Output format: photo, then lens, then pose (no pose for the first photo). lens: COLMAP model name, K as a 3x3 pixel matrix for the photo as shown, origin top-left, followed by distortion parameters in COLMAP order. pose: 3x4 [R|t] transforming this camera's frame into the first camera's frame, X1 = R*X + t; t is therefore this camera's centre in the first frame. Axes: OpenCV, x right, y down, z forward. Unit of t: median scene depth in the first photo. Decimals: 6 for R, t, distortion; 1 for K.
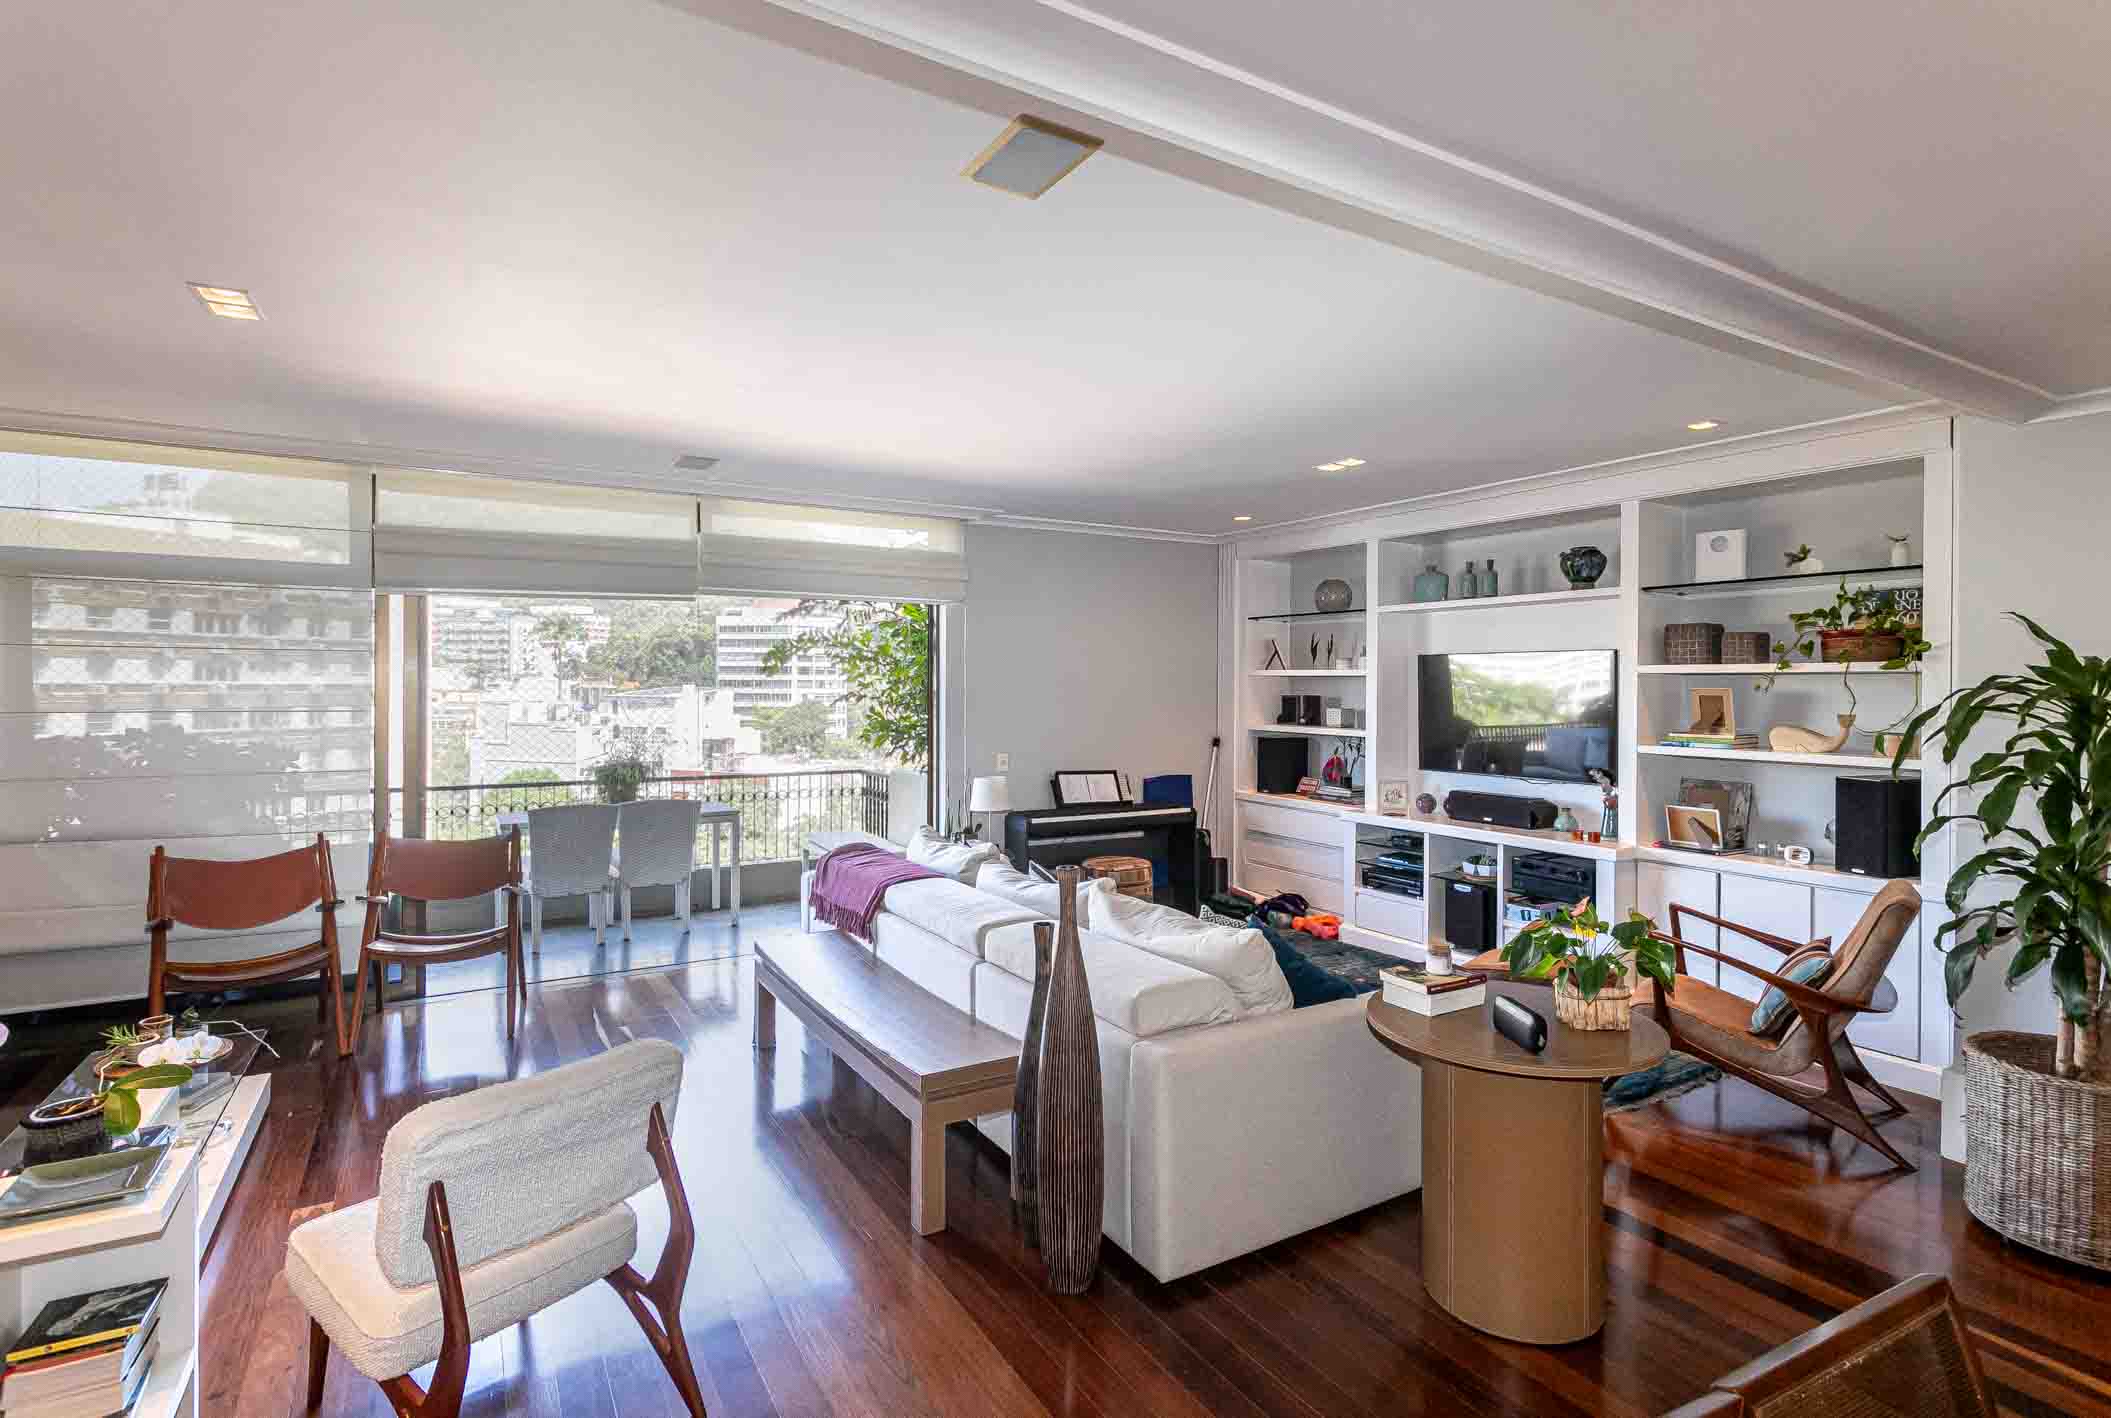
lens RADIAL K [[1048.8, 0, 1050.0], [0, 1048.8, 690.4], [0, 0, 1]] dist [0.002140, -0.000010]
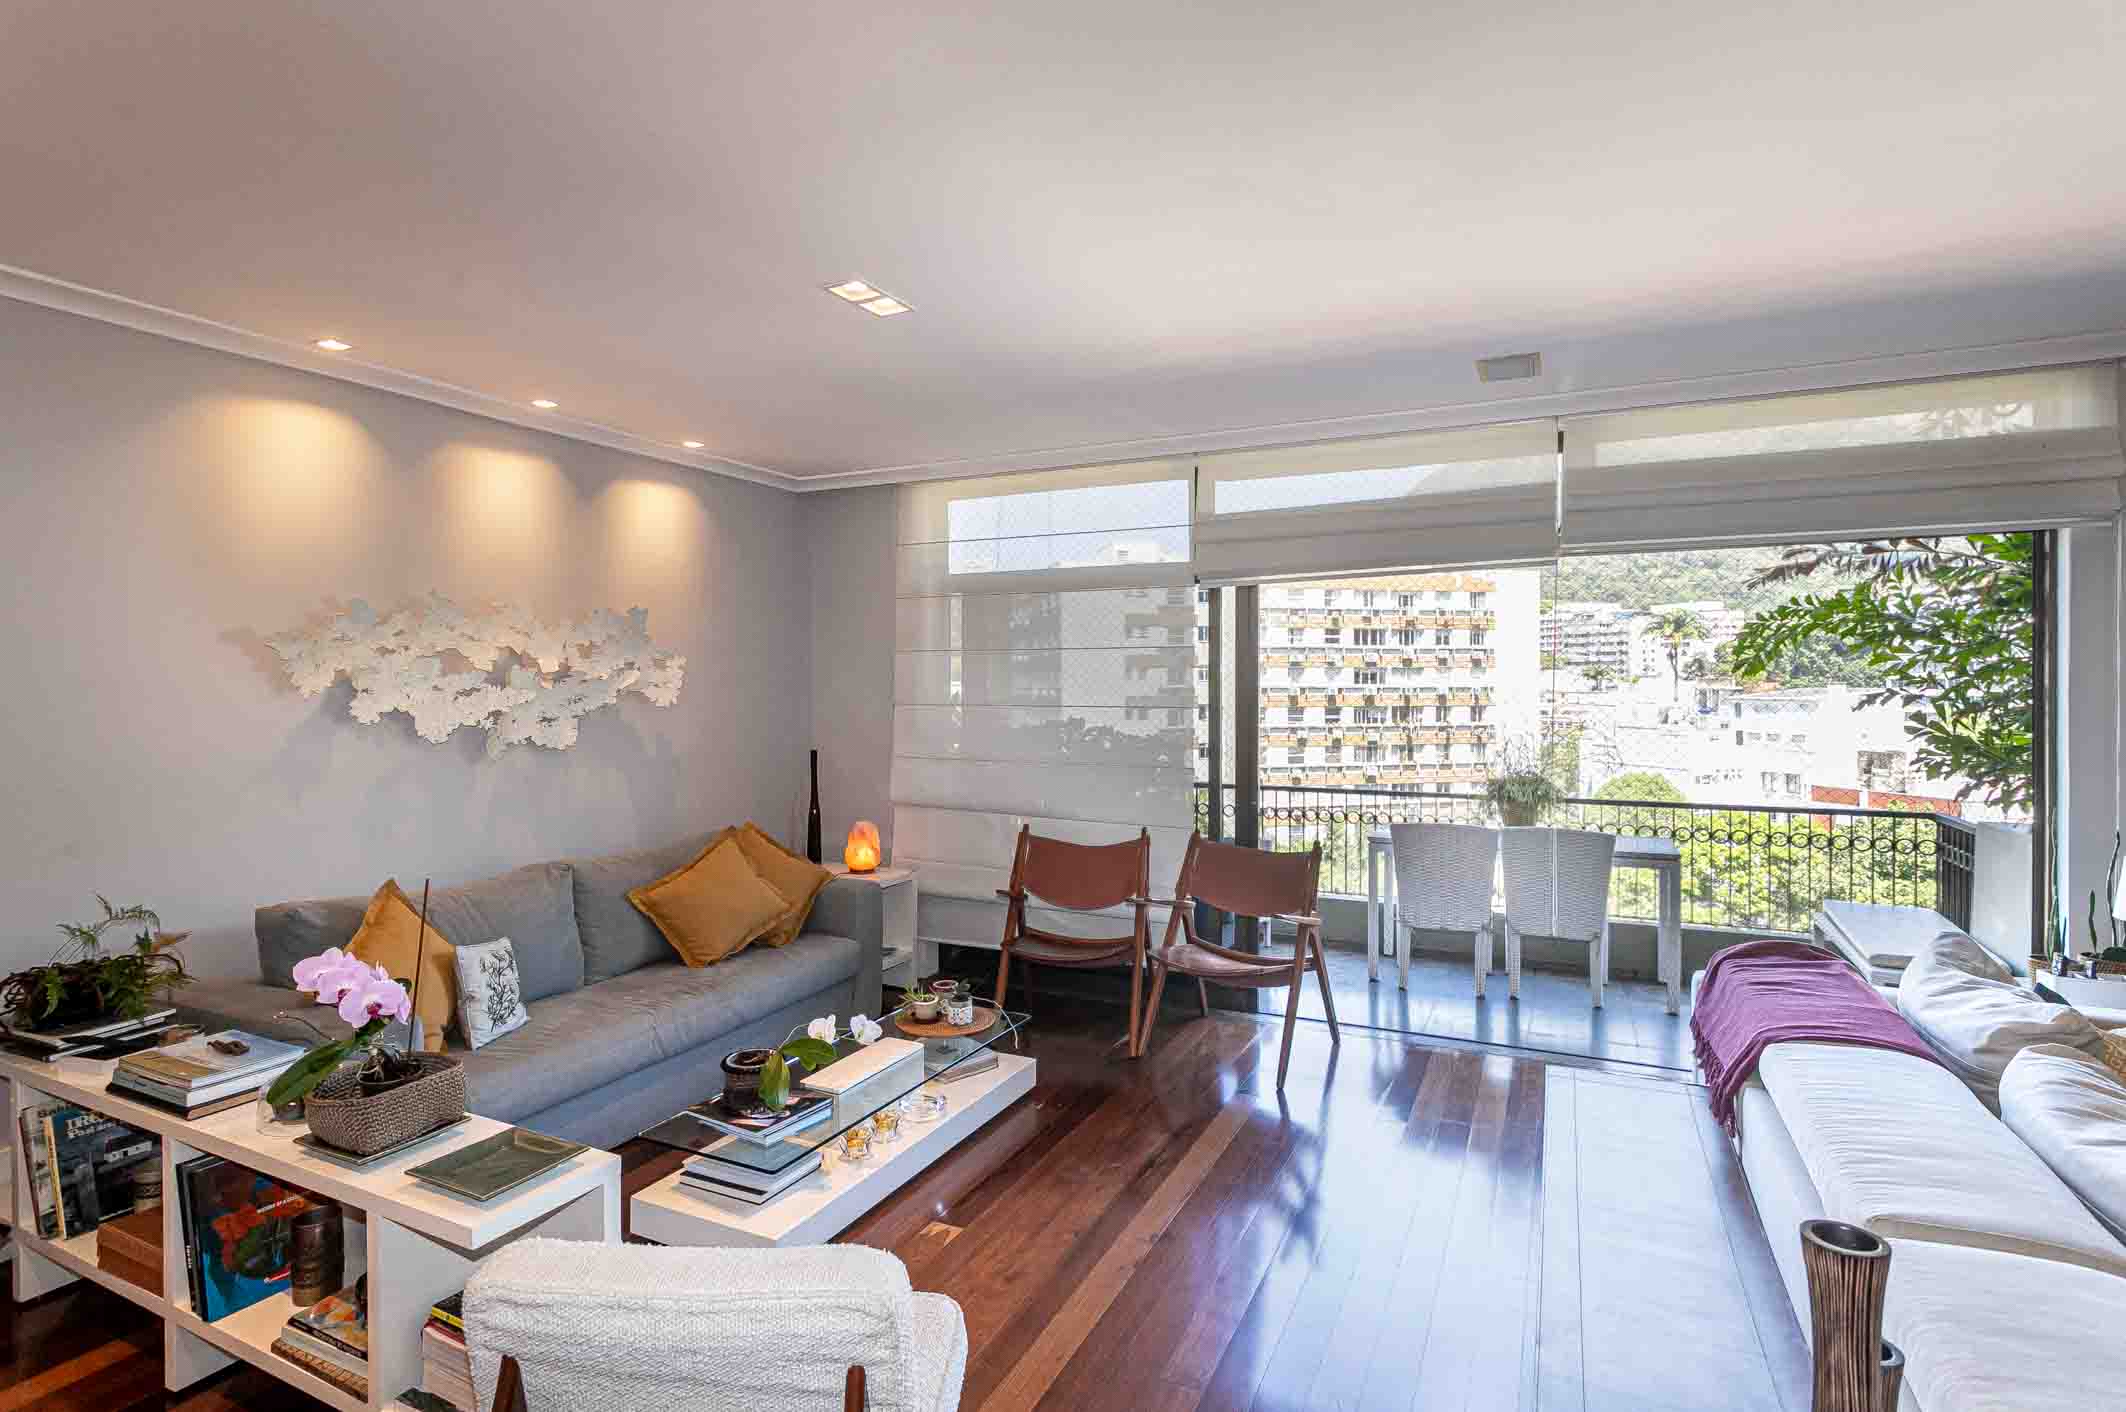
lens RADIAL K [[1024.3, 0, 1039.9], [0, 1024.3, 697.0], [0, 0, 1]] dist [0.017781, -0.000213]
pose [[0.541912, 0.003046, -0.840430, 0.062511], [0.000950, 0.999991, 0.004237, 0.004003], [0.840435, -0.003094, 0.541904, 0.275478]]
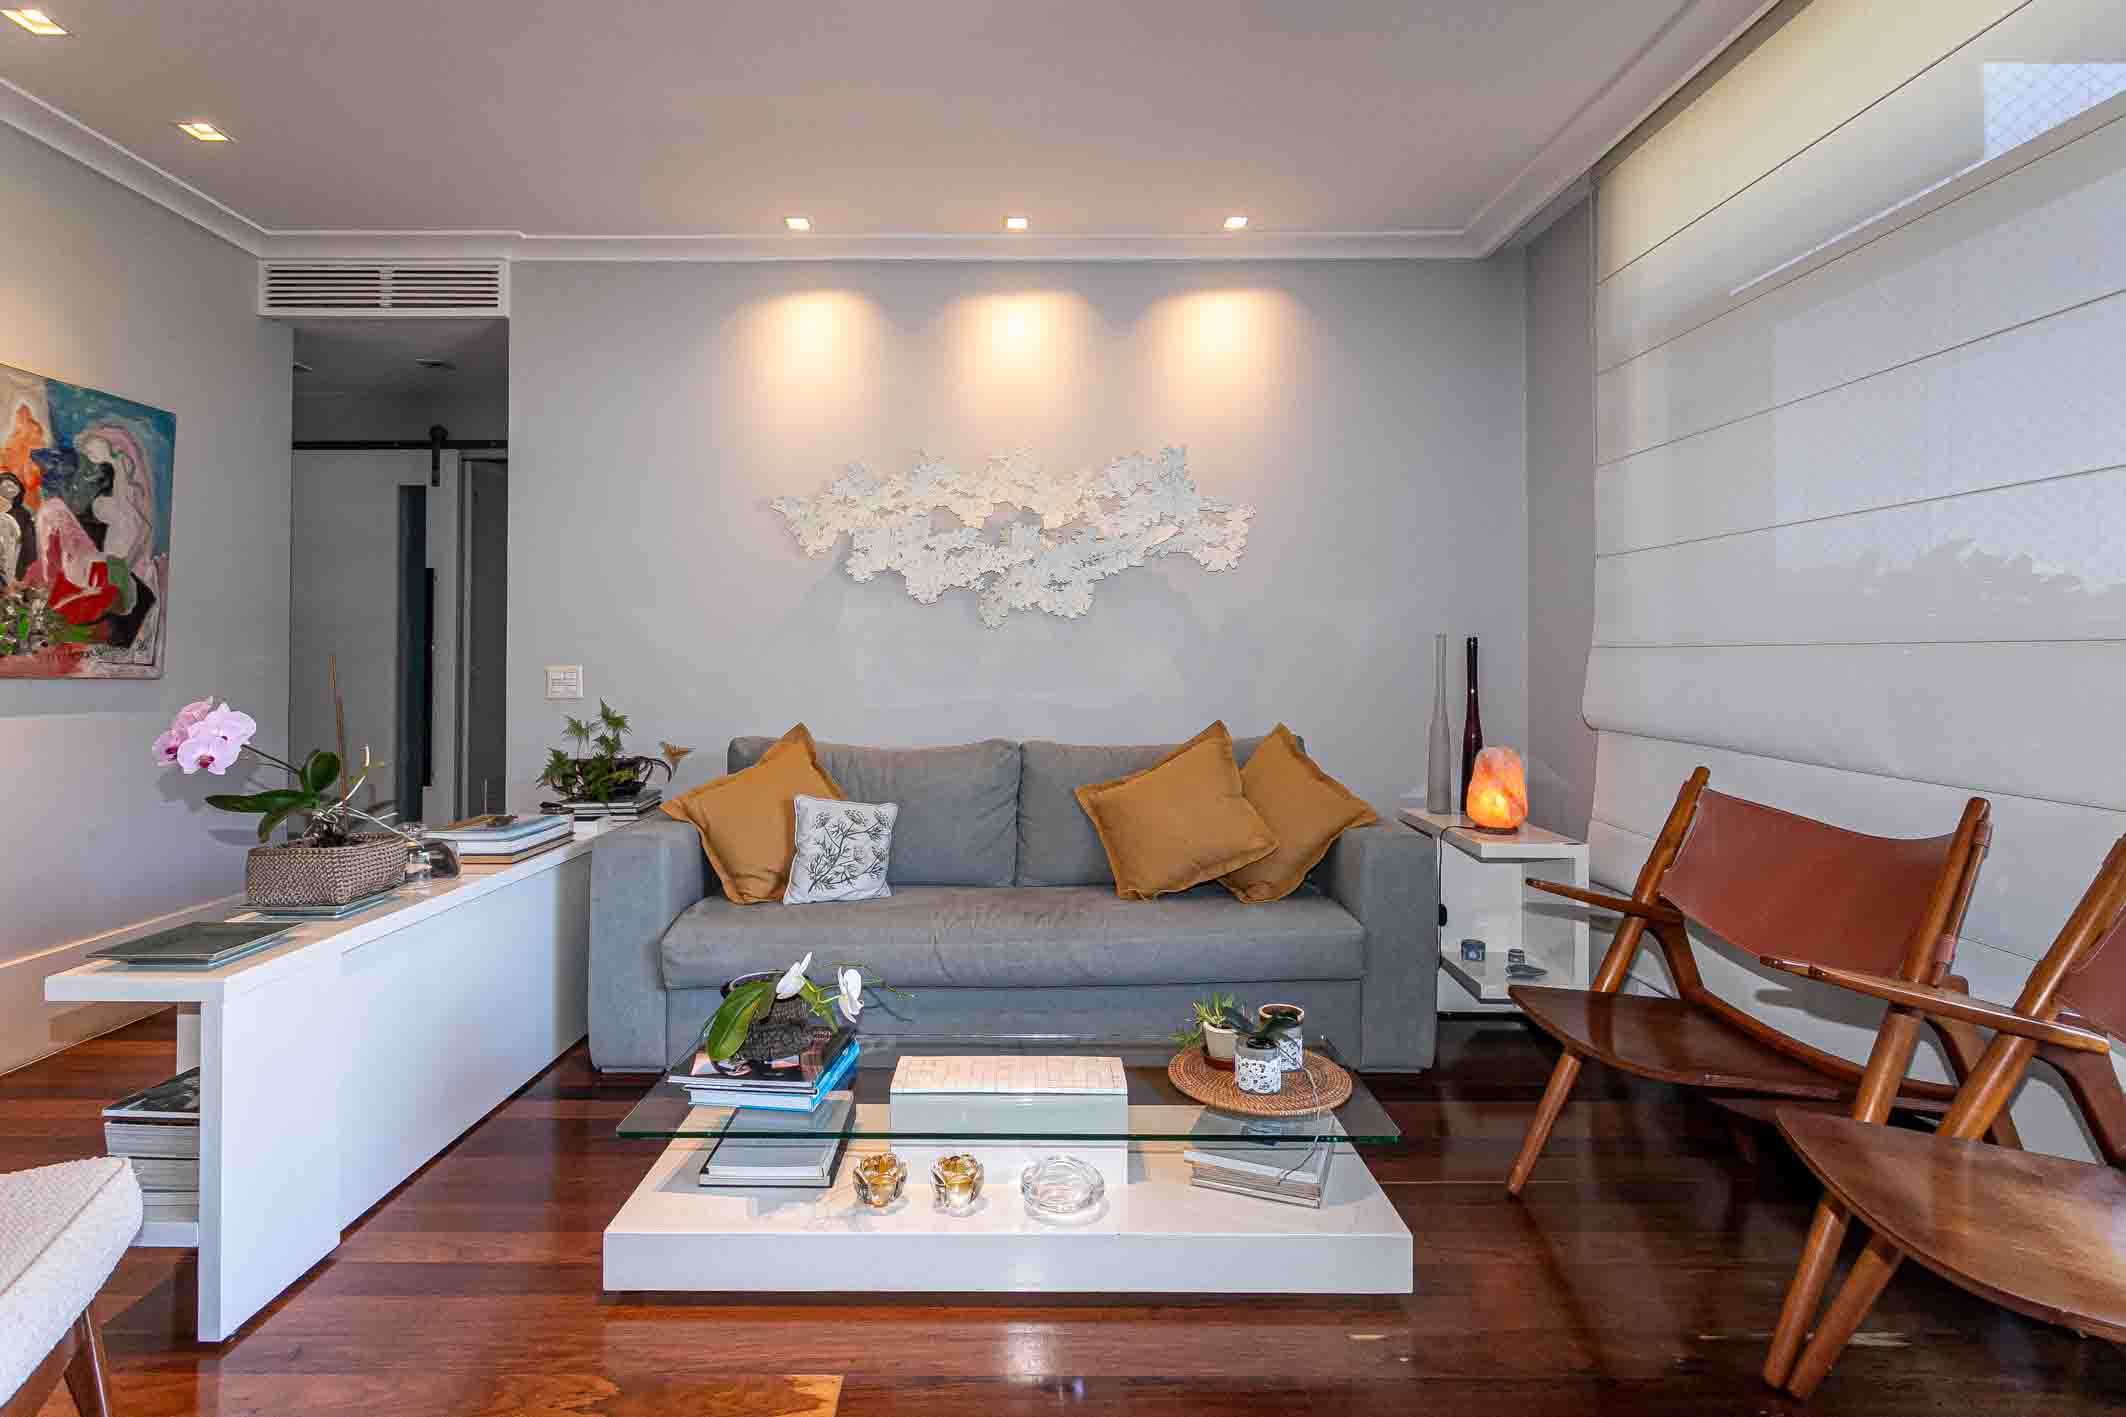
lens RADIAL K [[1033.7, 0, 1023.7], [0, 1033.7, 645.1], [0, 0, 1]] dist [0.000185, 0.000970]
pose [[-0.510385, -0.018569, -0.859746, -0.133463], [-0.008143, 0.999826, -0.016760, 0.061071], [0.859907, -0.001553, -0.510448, 0.620754]]
